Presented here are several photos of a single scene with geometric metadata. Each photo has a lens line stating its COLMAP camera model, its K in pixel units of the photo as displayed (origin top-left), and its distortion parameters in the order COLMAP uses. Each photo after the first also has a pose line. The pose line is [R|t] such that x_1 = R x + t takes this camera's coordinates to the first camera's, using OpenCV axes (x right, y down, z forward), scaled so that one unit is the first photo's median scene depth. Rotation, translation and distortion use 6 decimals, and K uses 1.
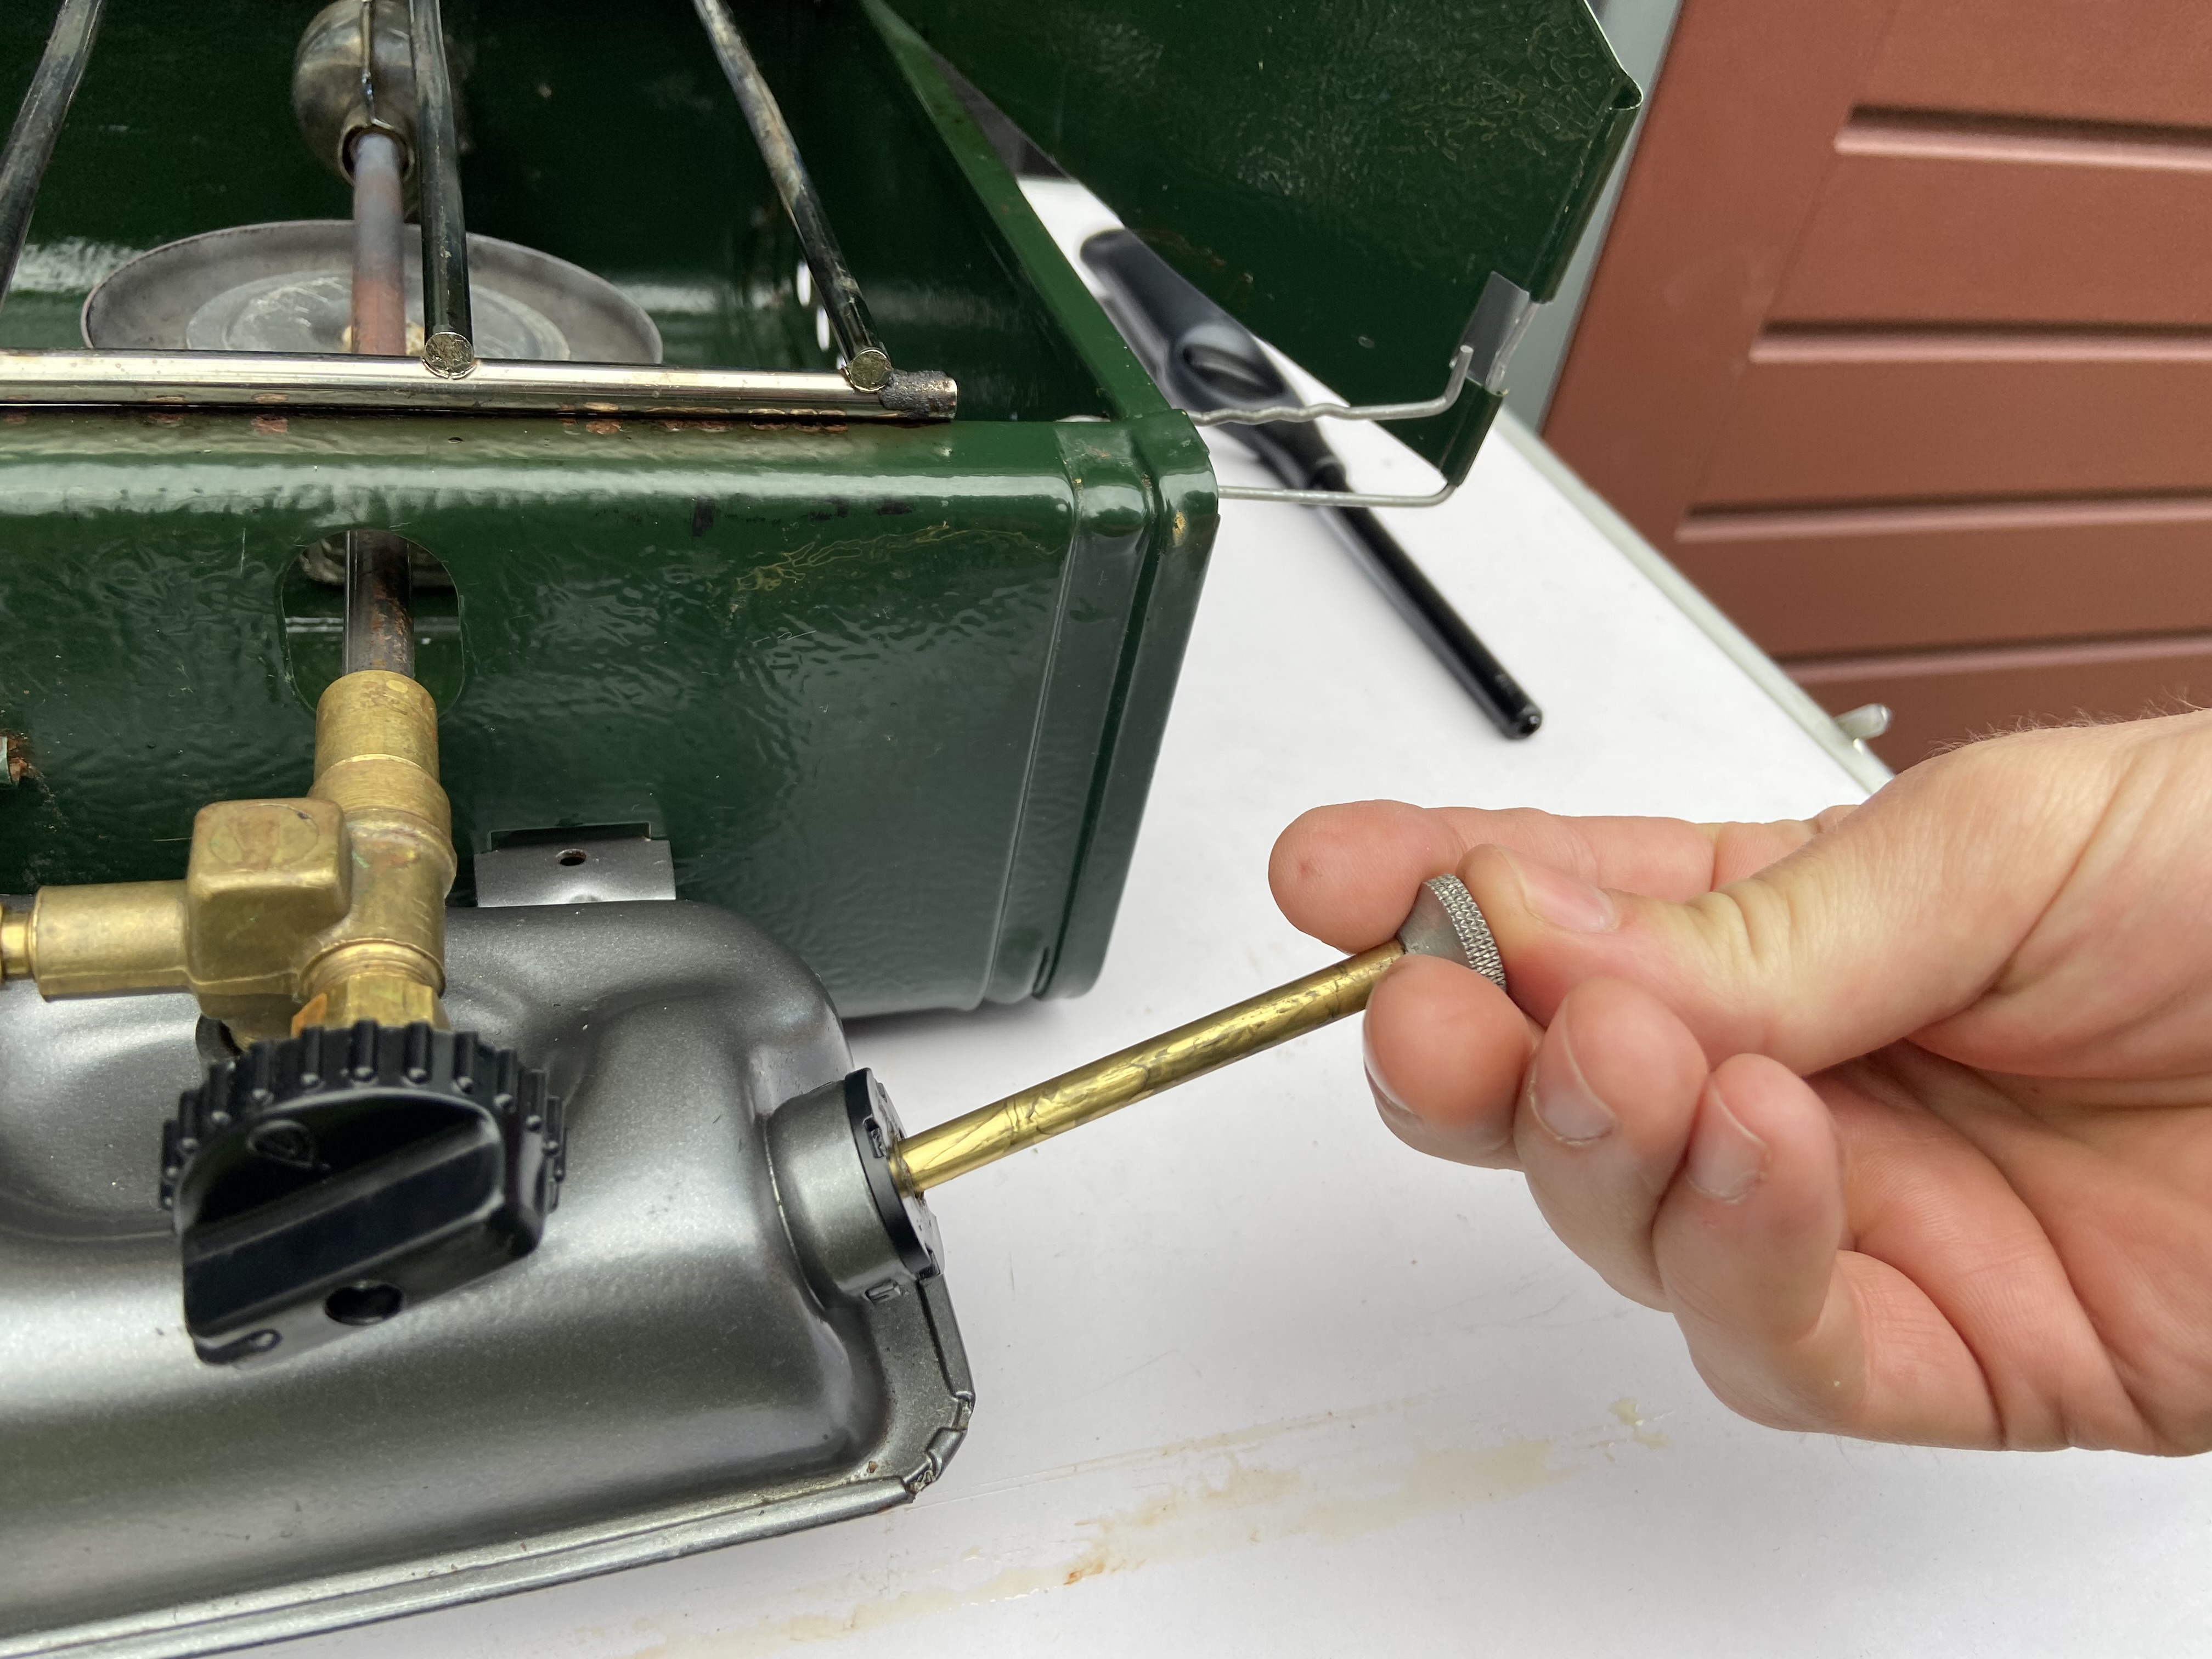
lens RADIAL K [[1682.9, 0, 1098.1], [0, 1682.9, 838.4], [0, 0, 1]] dist [0.123065, -0.179889]
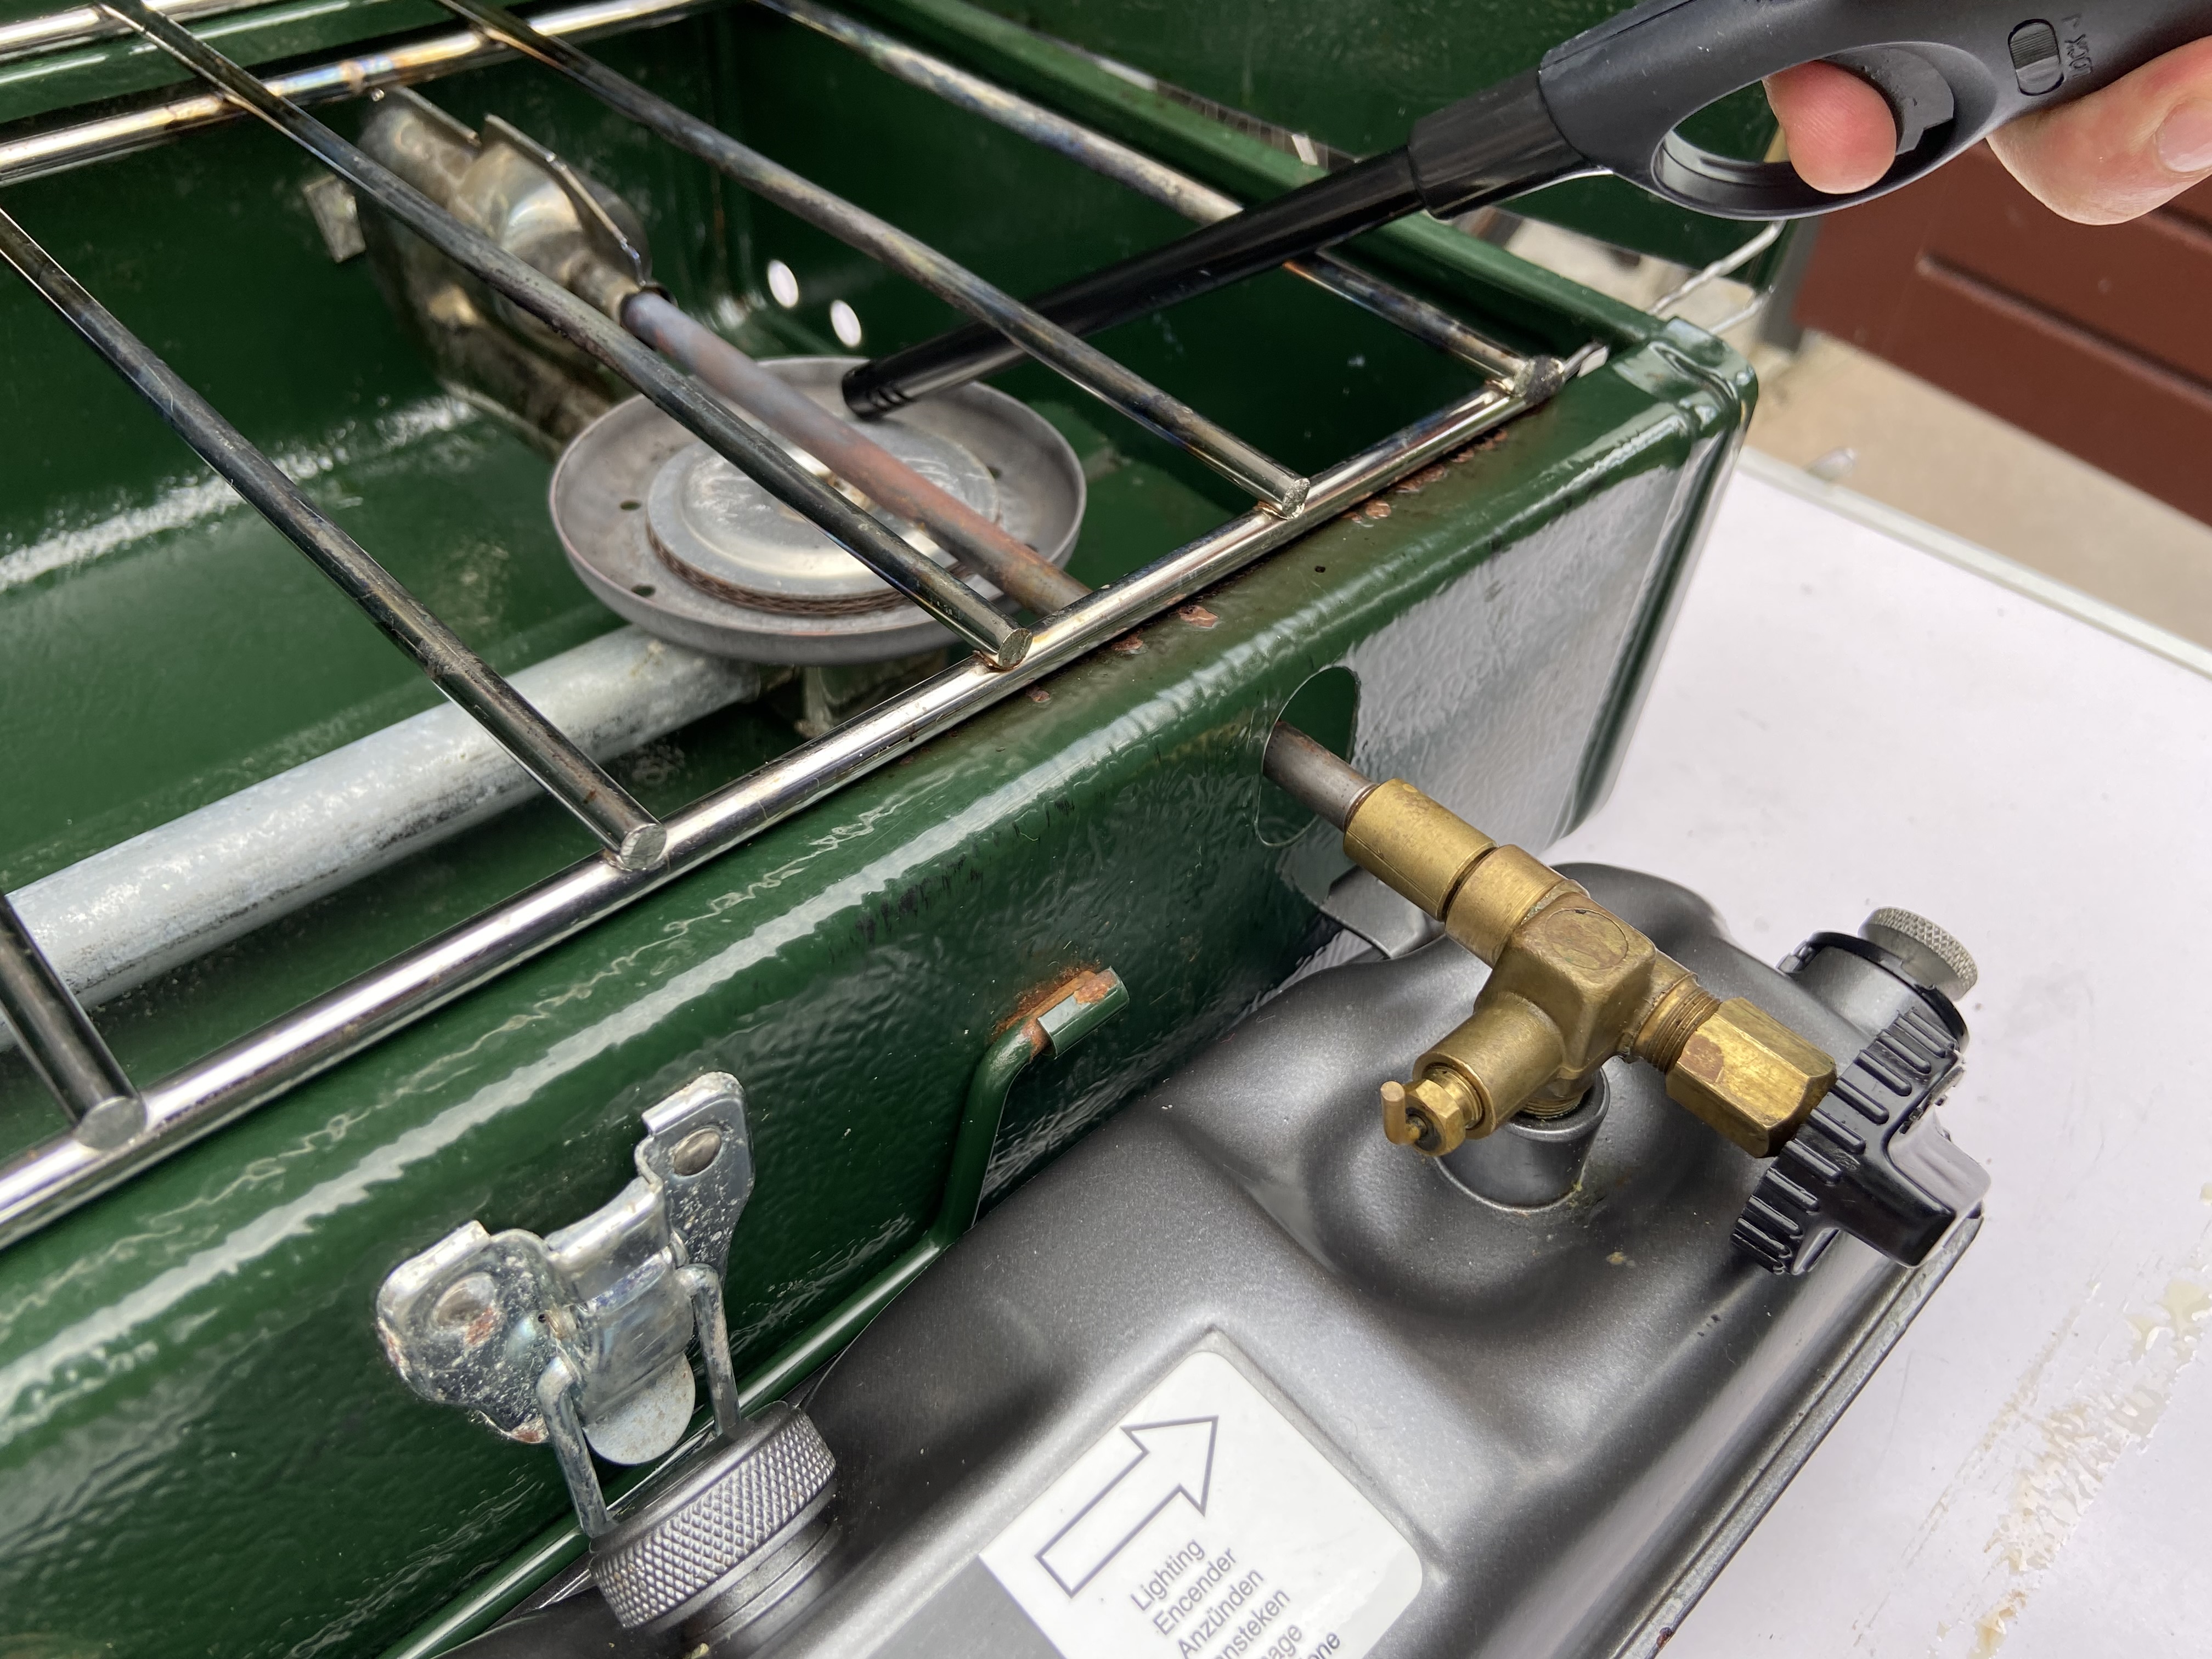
lens RADIAL K [[1675.7, 0, 1096.4], [0, 1675.7, 803.8], [0, 0, 1]] dist [0.137885, -0.194098]
pose [[0.892991, -0.386011, 0.231438, -0.787037], [0.357714, 0.920786, 0.155542, -0.301875], [-0.273146, -0.056109, 0.960335, -0.029285]]
